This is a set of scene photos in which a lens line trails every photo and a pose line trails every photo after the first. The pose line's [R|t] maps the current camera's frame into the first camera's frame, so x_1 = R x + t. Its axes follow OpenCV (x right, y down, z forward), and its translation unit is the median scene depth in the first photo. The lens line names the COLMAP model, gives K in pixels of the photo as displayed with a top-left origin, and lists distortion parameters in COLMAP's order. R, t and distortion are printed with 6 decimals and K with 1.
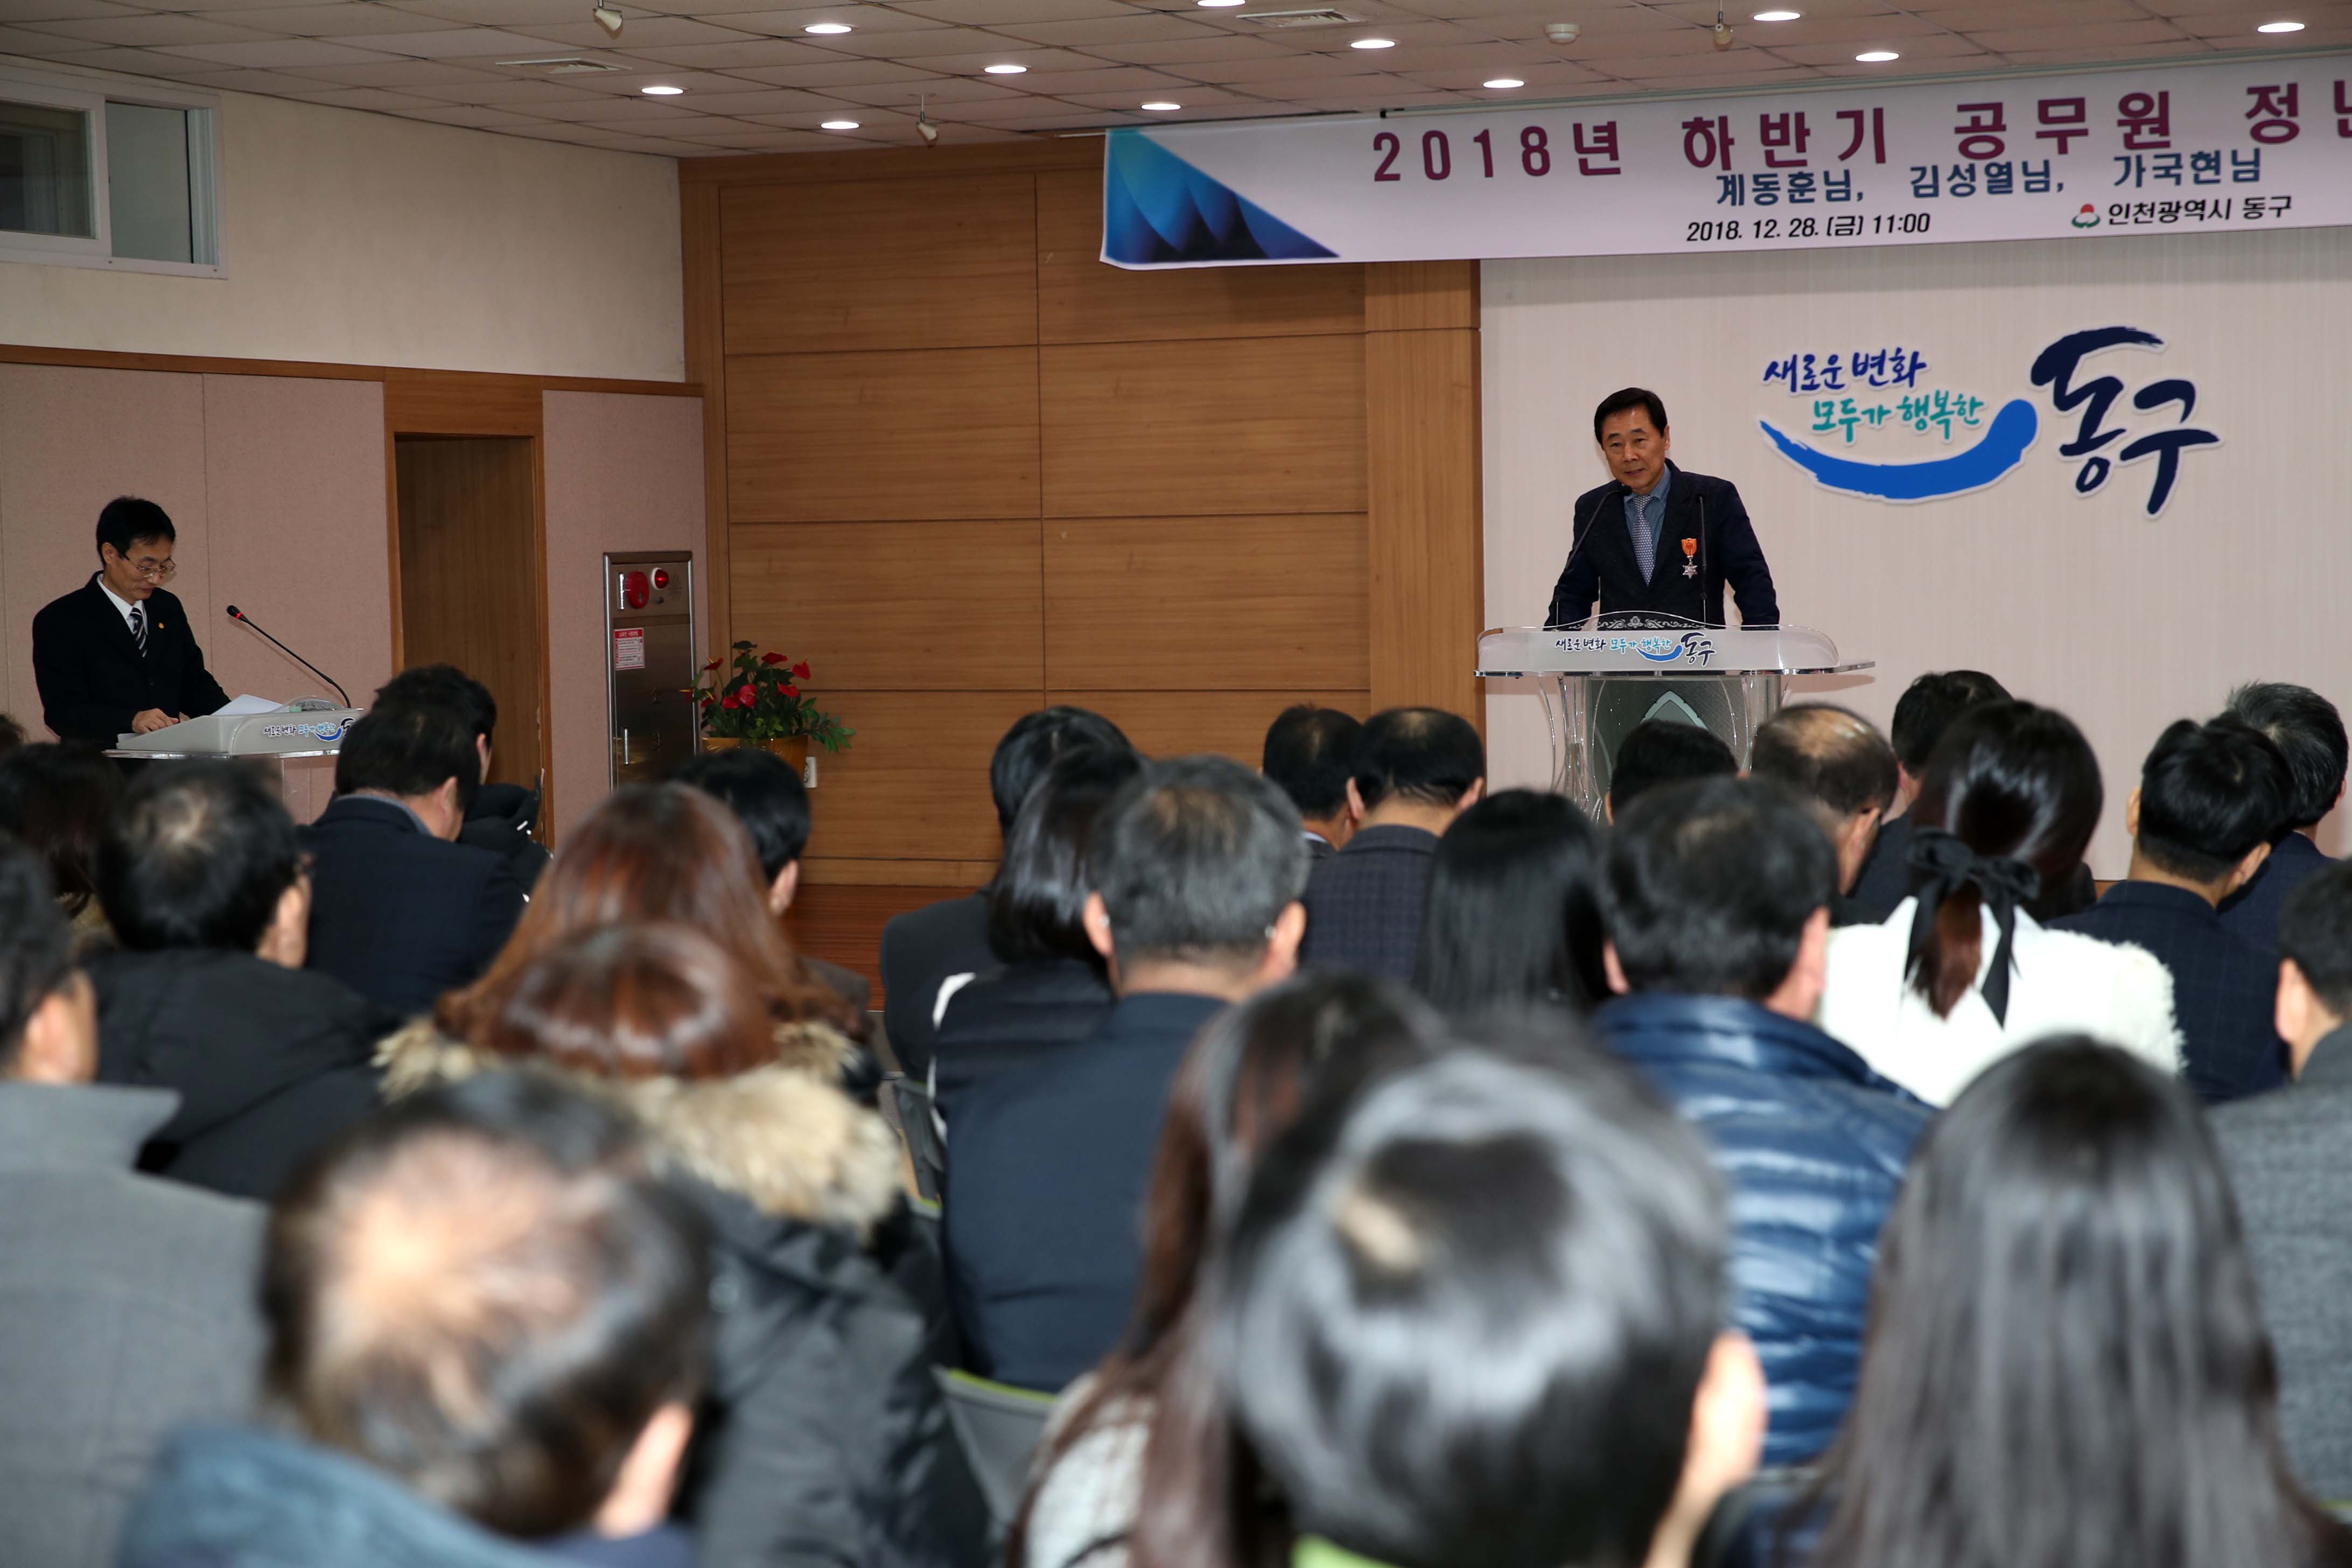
lens RADIAL K [[4285.2, 0, 1176.0], [0, 4285.2, 784.0], [0, 0, 1]] dist [0.157249, 0.122010]
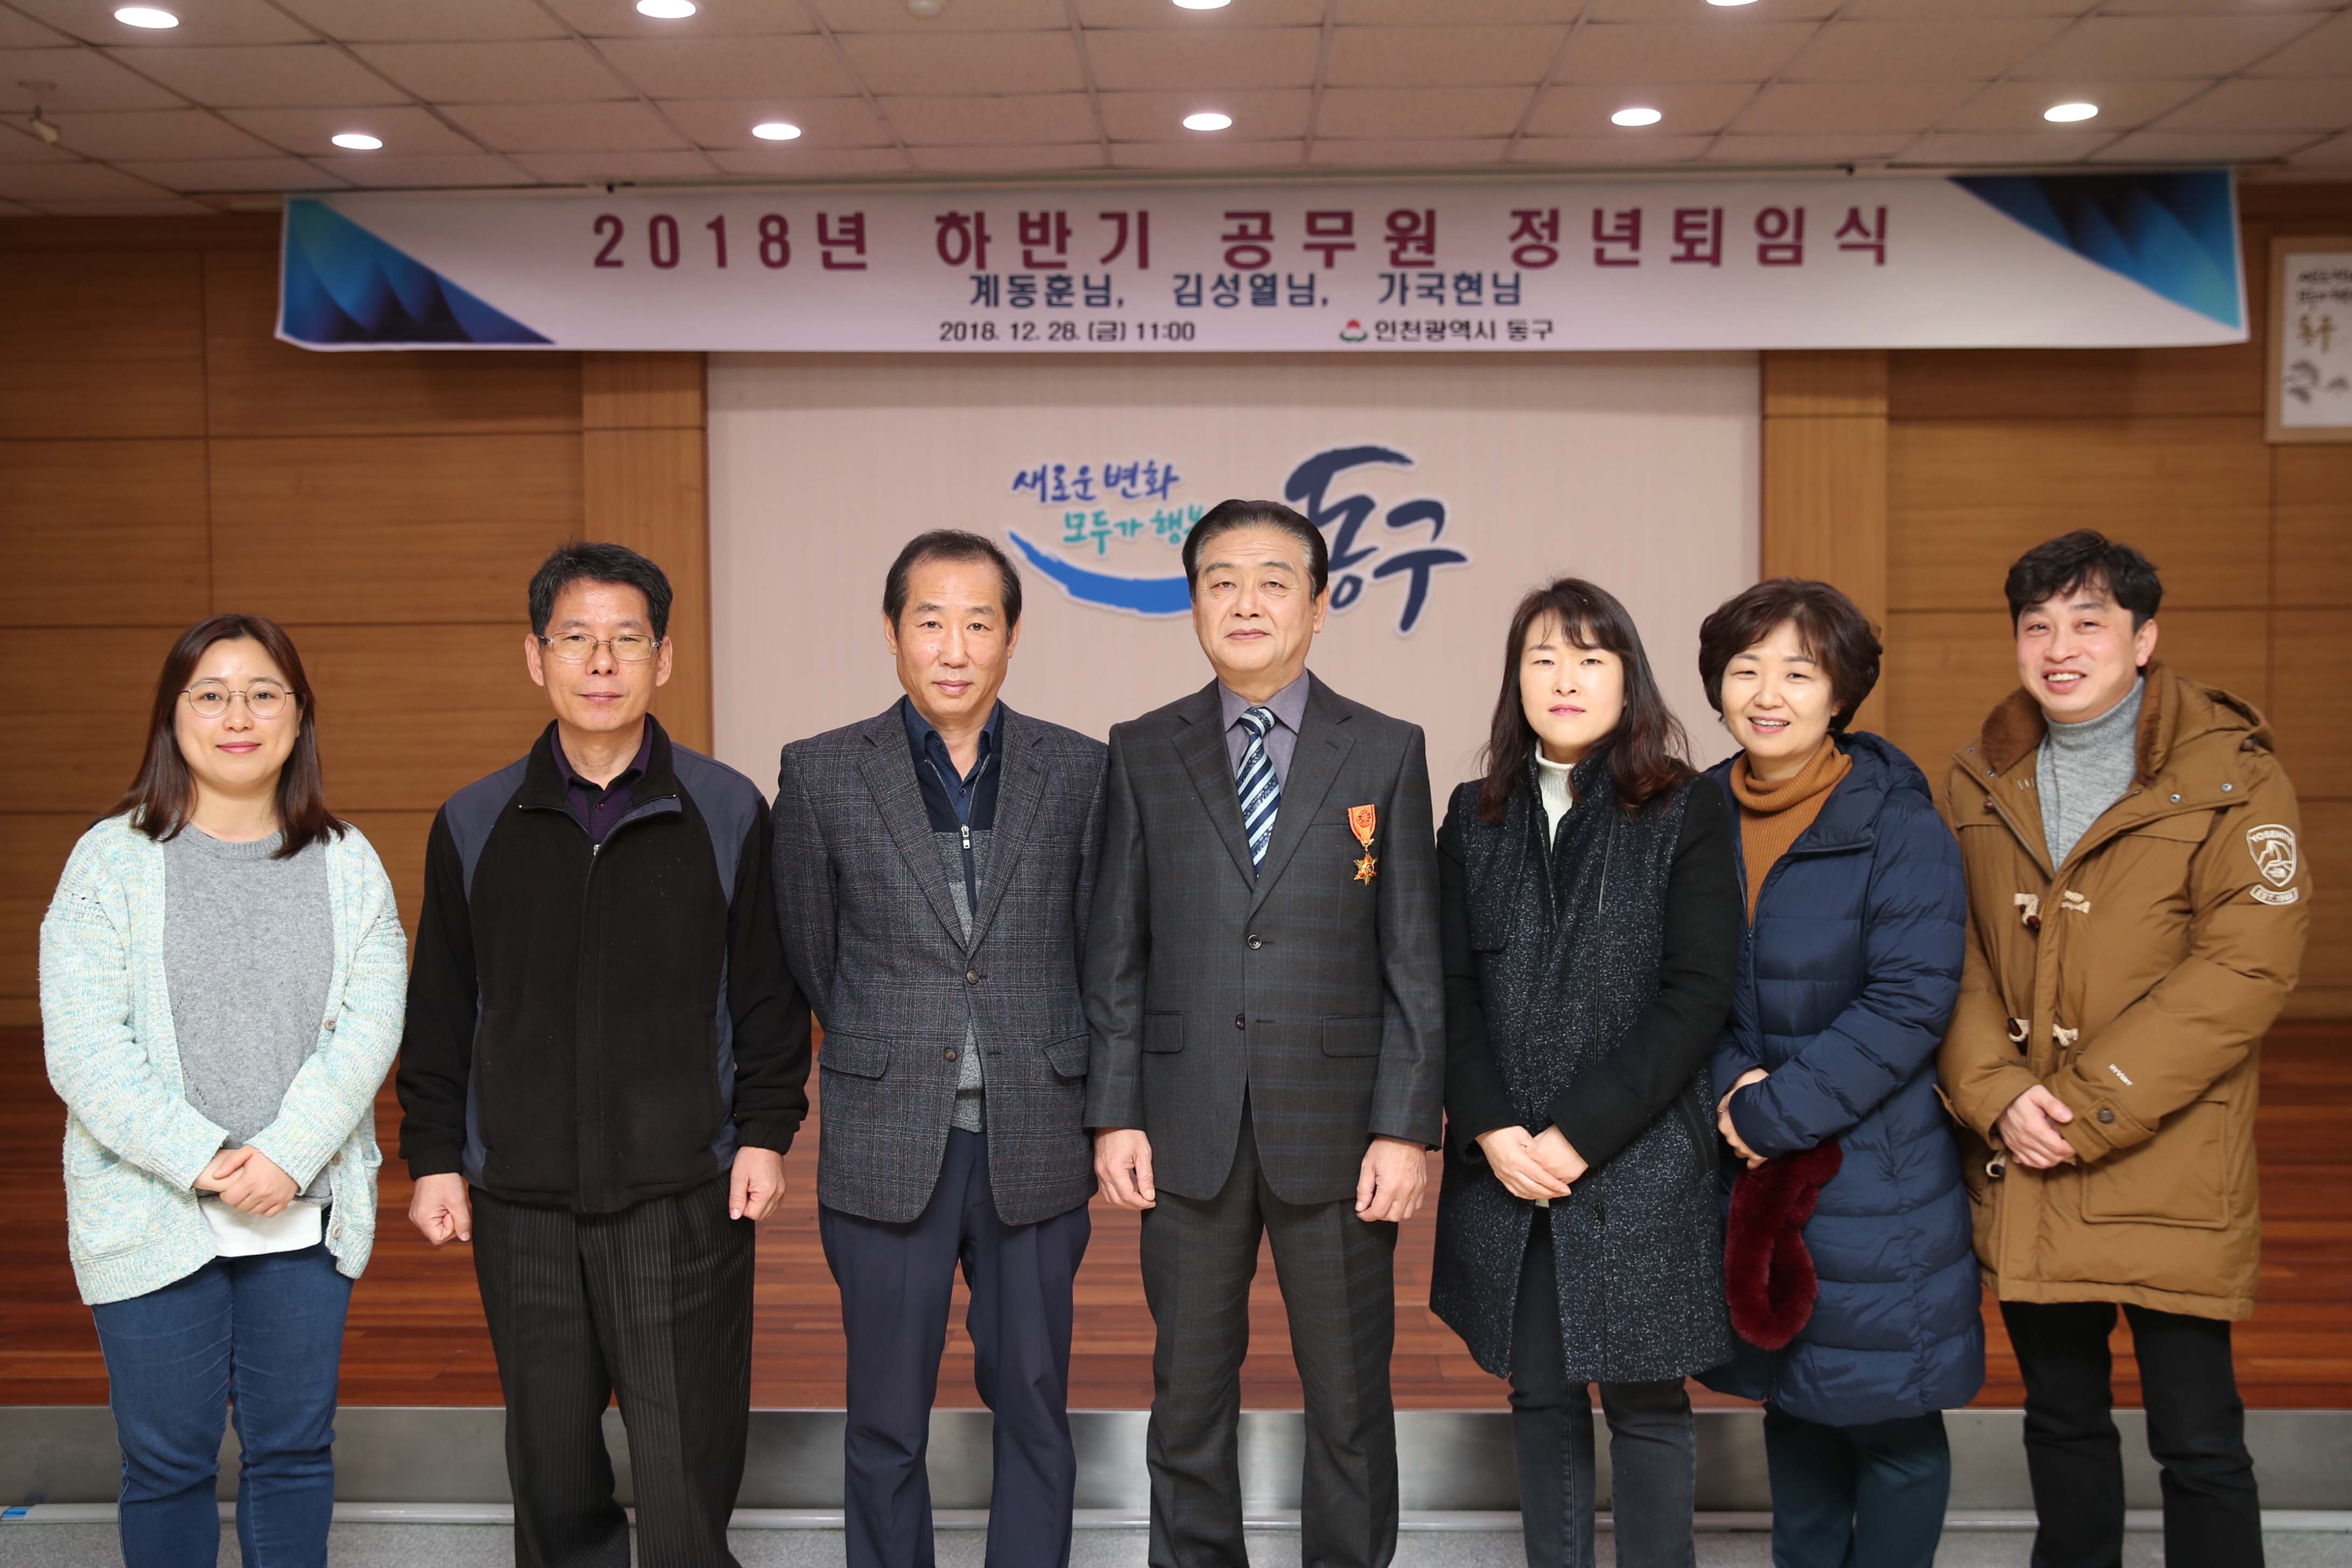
lens RADIAL K [[2177.9, 0, 1177.2], [0, 2177.9, 751.1], [0, 0, 1]] dist [-0.055695, 0.082564]
pose [[0.928654, -0.009433, 0.370827, -0.012240], [0.014458, 0.999837, -0.010772, -0.029558], [-0.370666, 0.015365, 0.928639, 0.541843]]
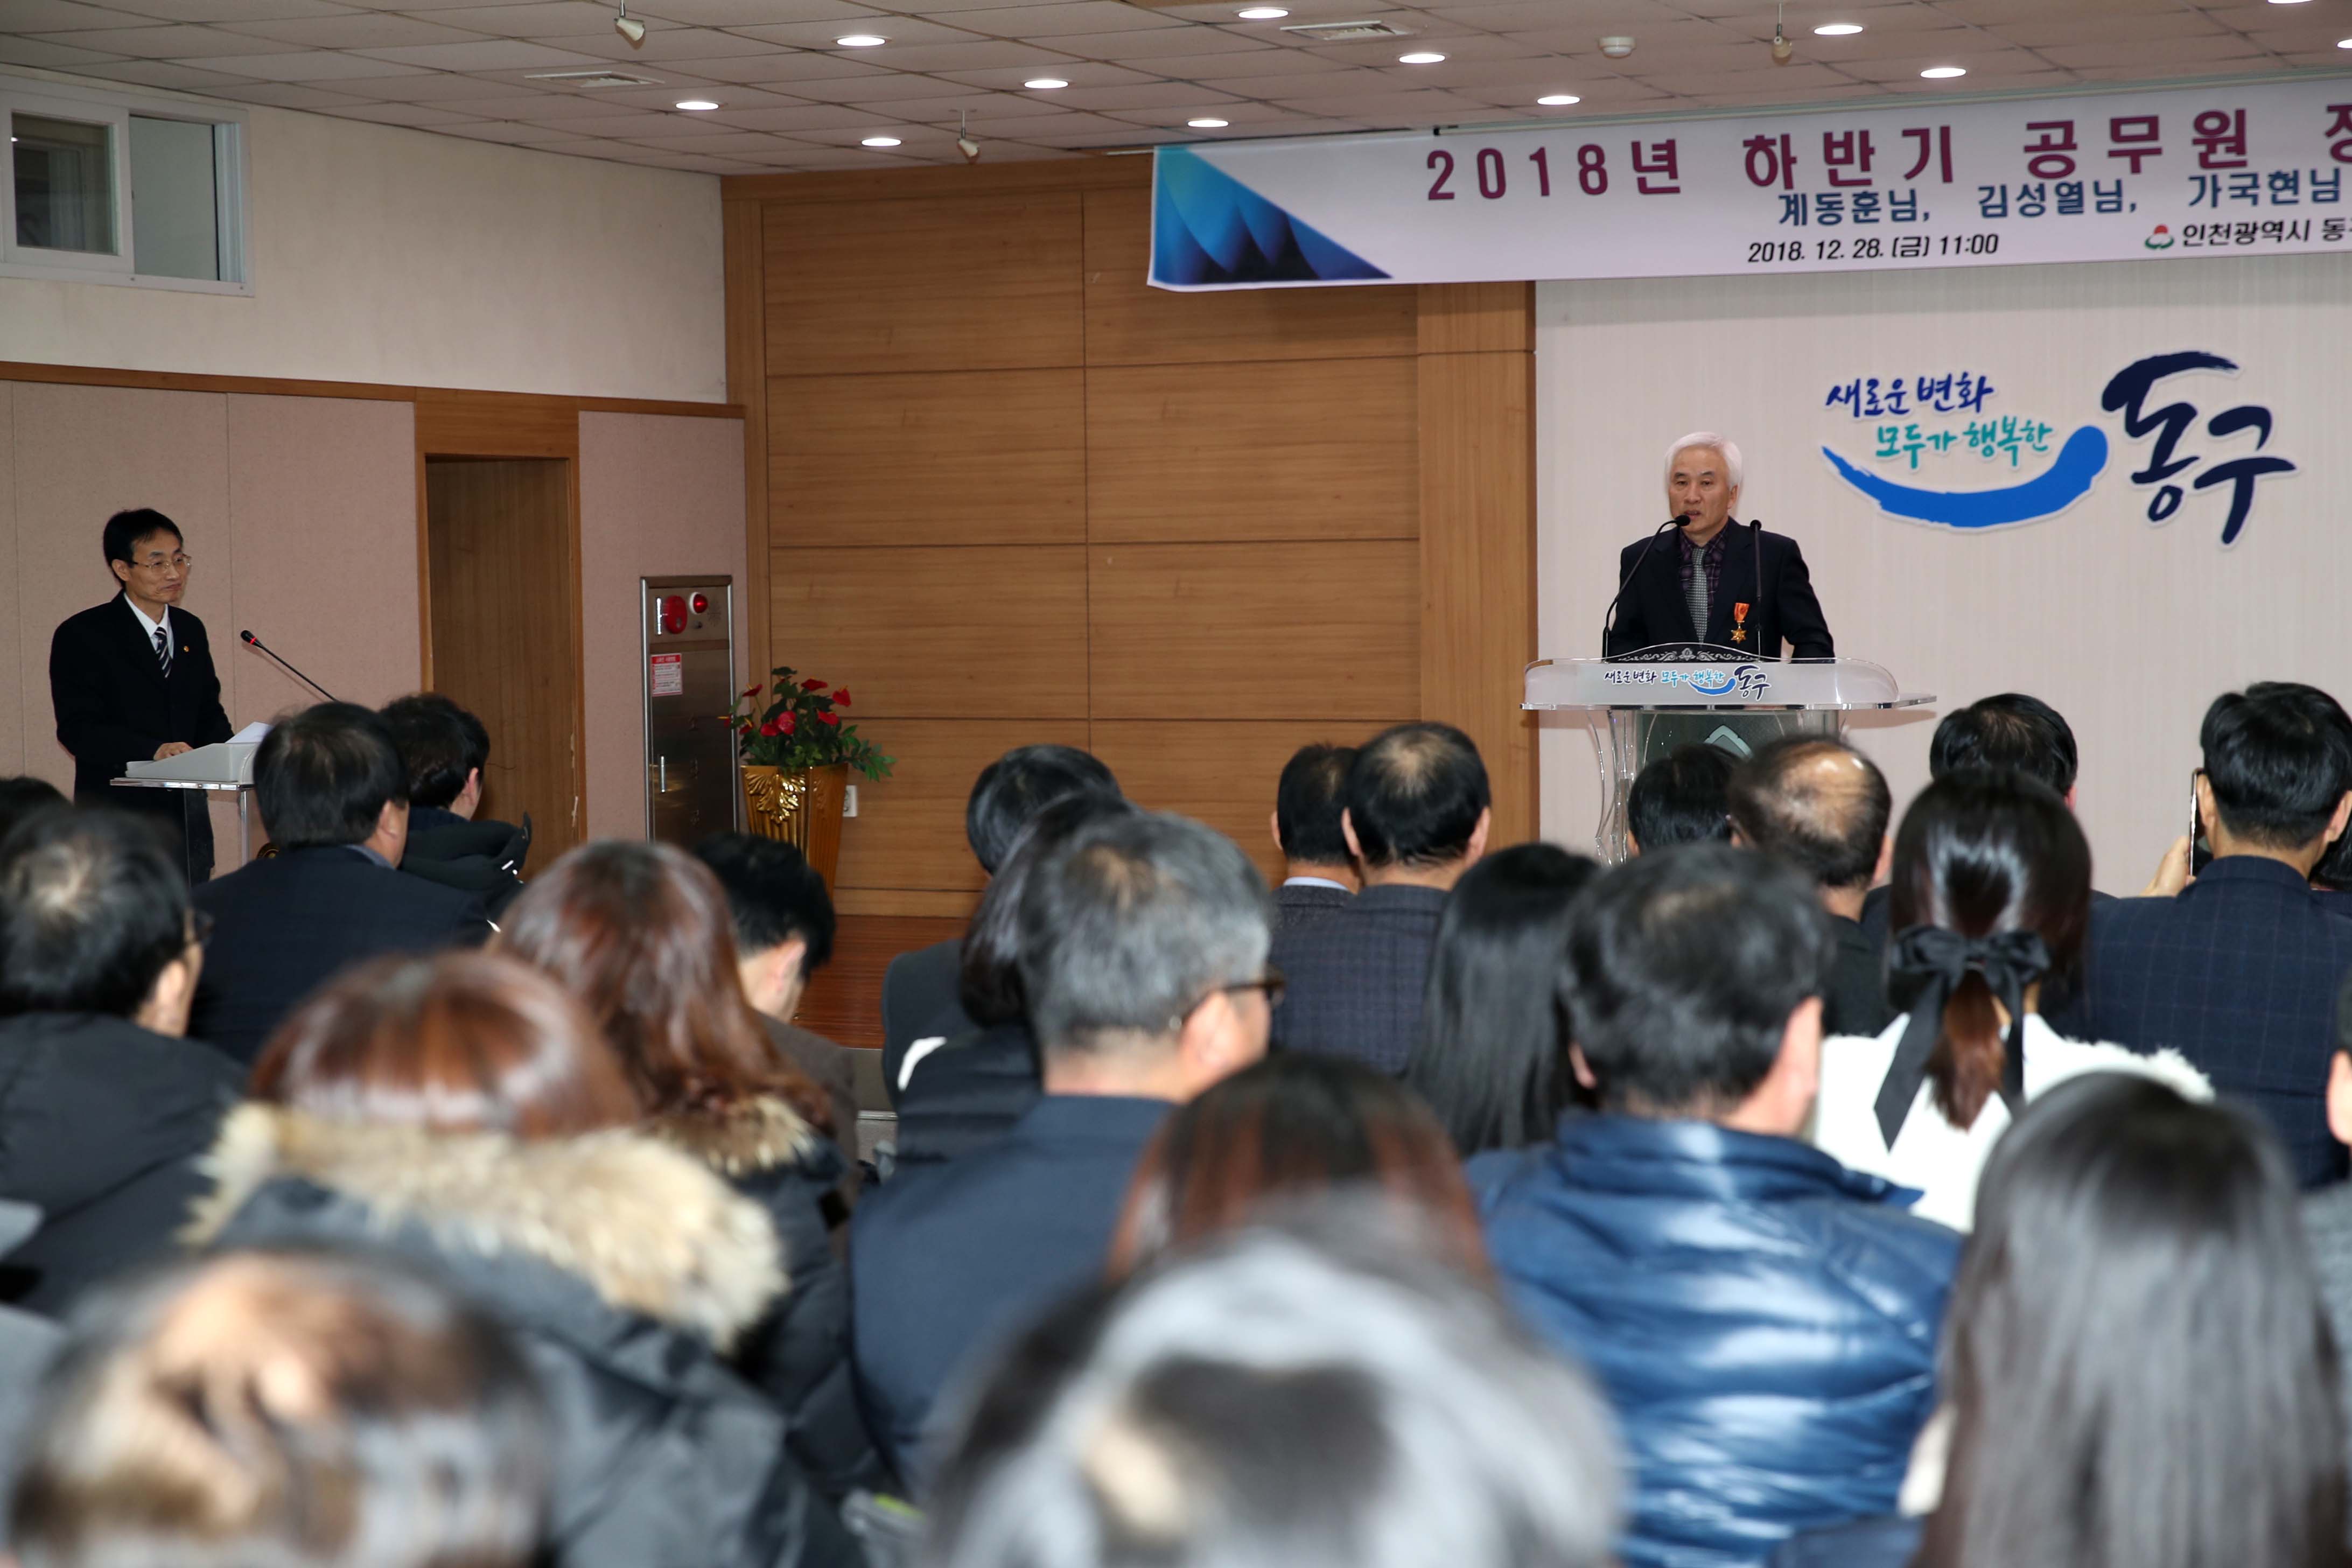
lens RADIAL K [[4285.2, 0, 1176.0], [0, 4285.2, 784.0], [0, 0, 1]] dist [0.157249, 0.122010]
pose [[0.999819, 0.005350, -0.018250, 0.007840], [-0.005448, 0.999971, -0.005341, -0.002082], [0.018221, 0.005440, 0.999819, 0.023921]]
